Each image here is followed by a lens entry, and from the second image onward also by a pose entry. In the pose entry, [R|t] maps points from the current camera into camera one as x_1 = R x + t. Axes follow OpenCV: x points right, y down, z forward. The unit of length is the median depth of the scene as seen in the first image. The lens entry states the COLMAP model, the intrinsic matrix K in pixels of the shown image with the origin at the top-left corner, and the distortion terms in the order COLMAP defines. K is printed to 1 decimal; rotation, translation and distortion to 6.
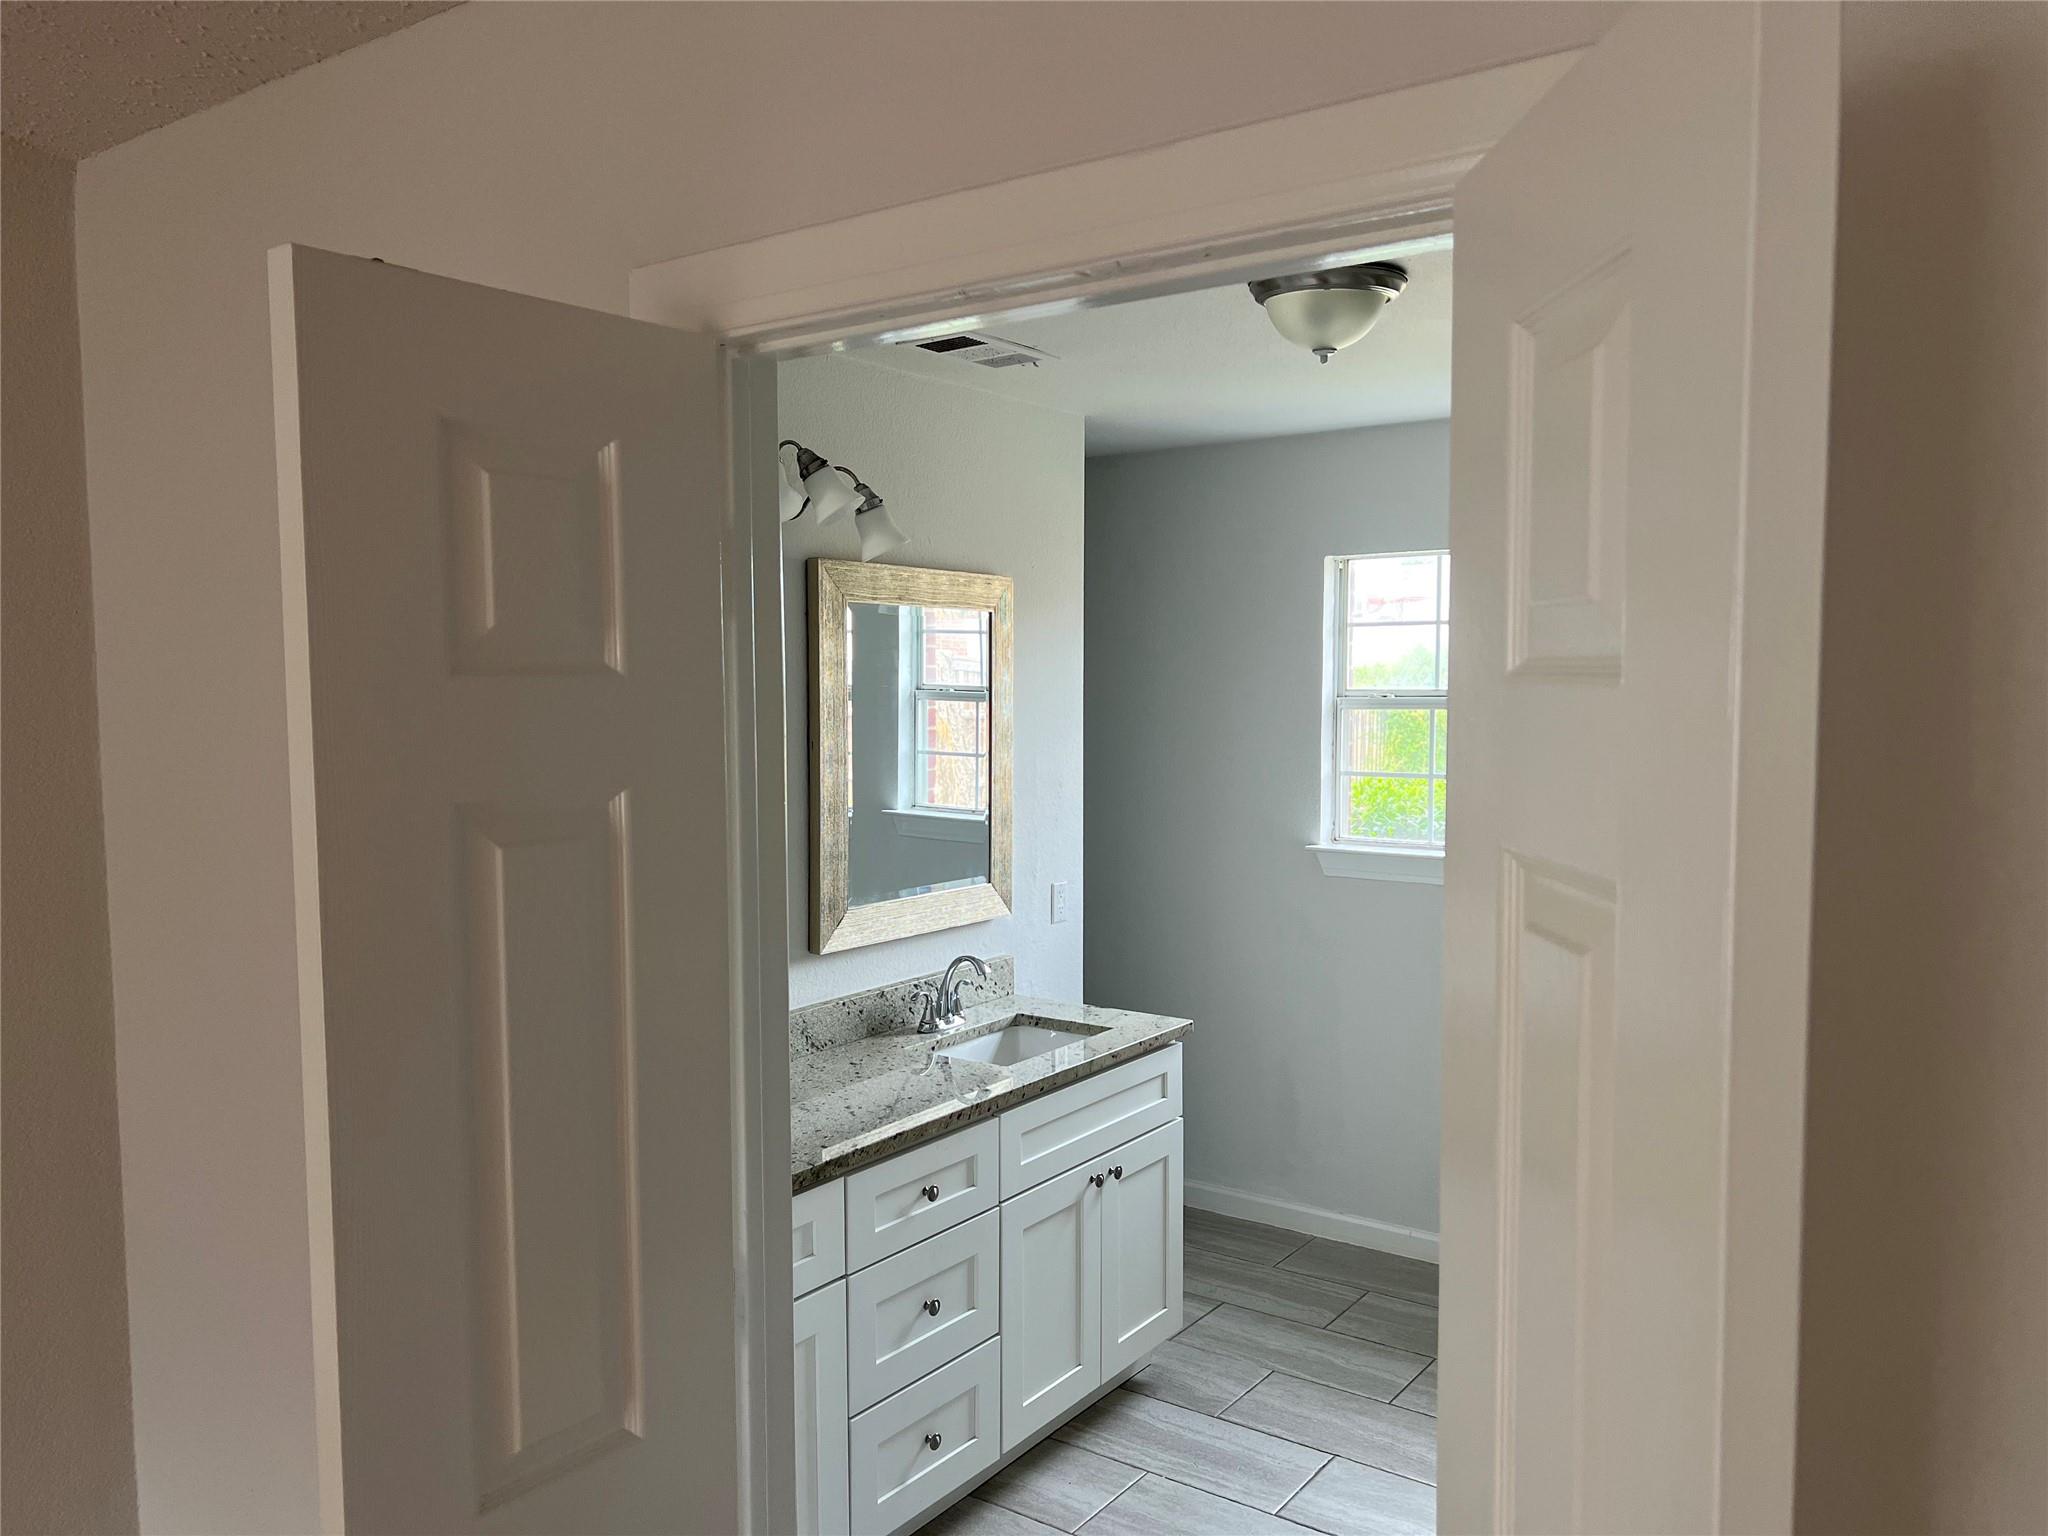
lens RADIAL K [[1539.8, 0, 1028.1], [0, 1539.8, 774.4], [0, 0, 1]] dist [0.043527, -0.052084]
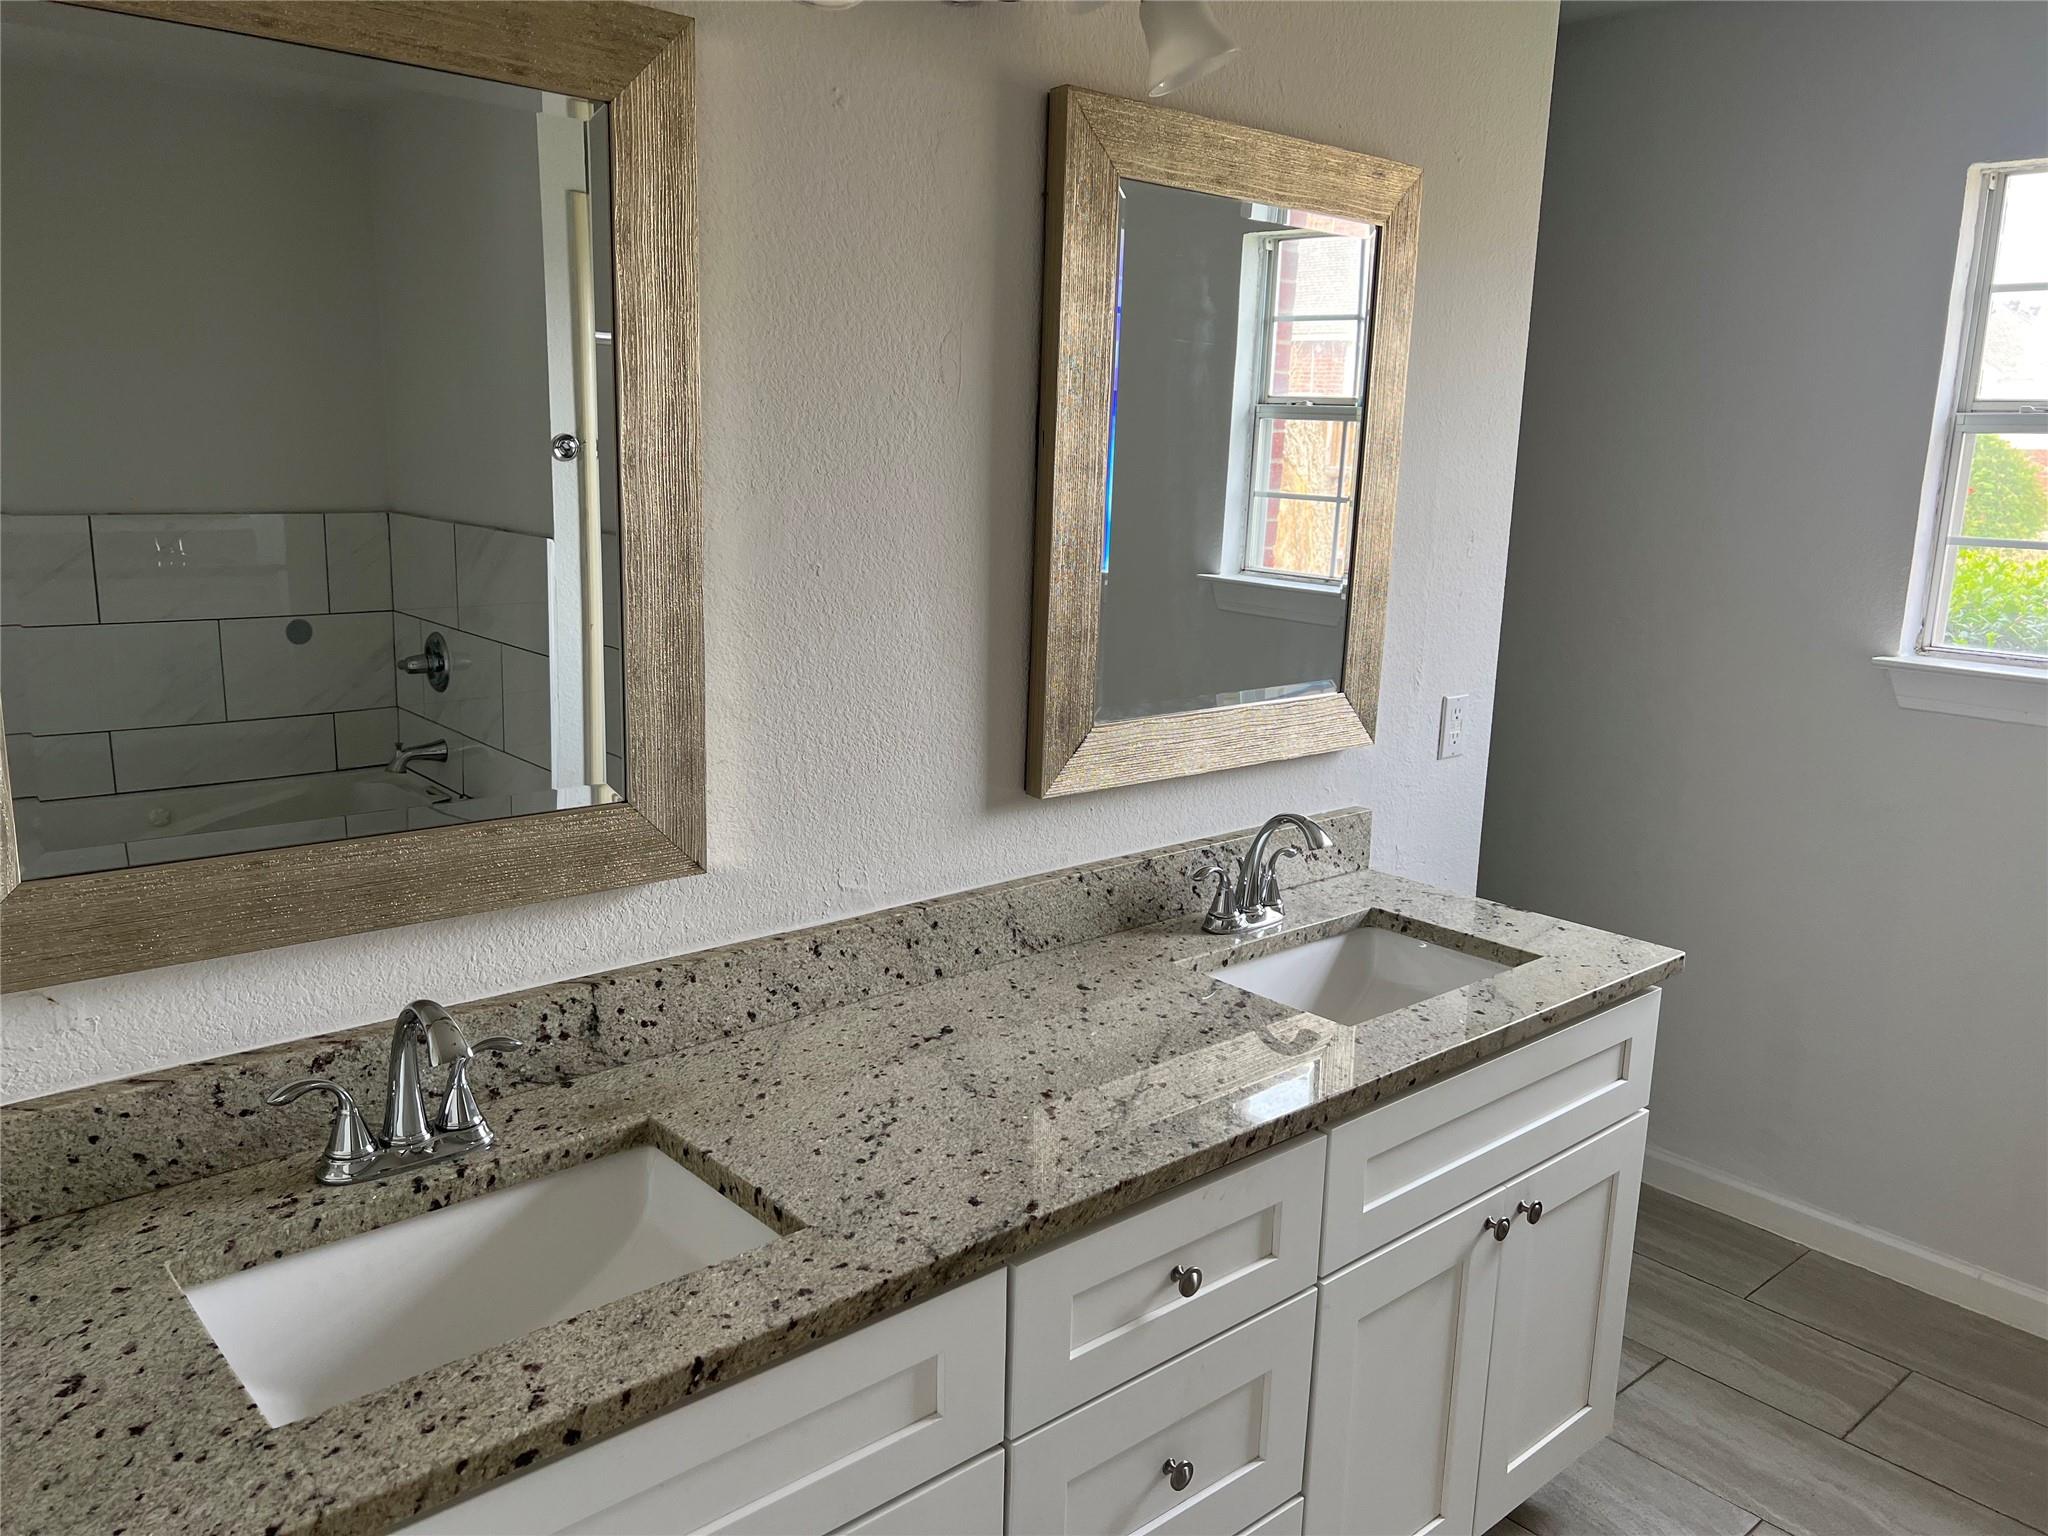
lens RADIAL K [[1539.8, 0, 996.0], [0, 1539.8, 779.2], [0, 0, 1]] dist [0.043527, -0.052084]
pose [[0.968246, 0.076150, -0.238121, -0.009781], [-0.039918, 0.987352, 0.153439, 0.017031], [0.246793, -0.139062, 0.959039, 0.390202]]
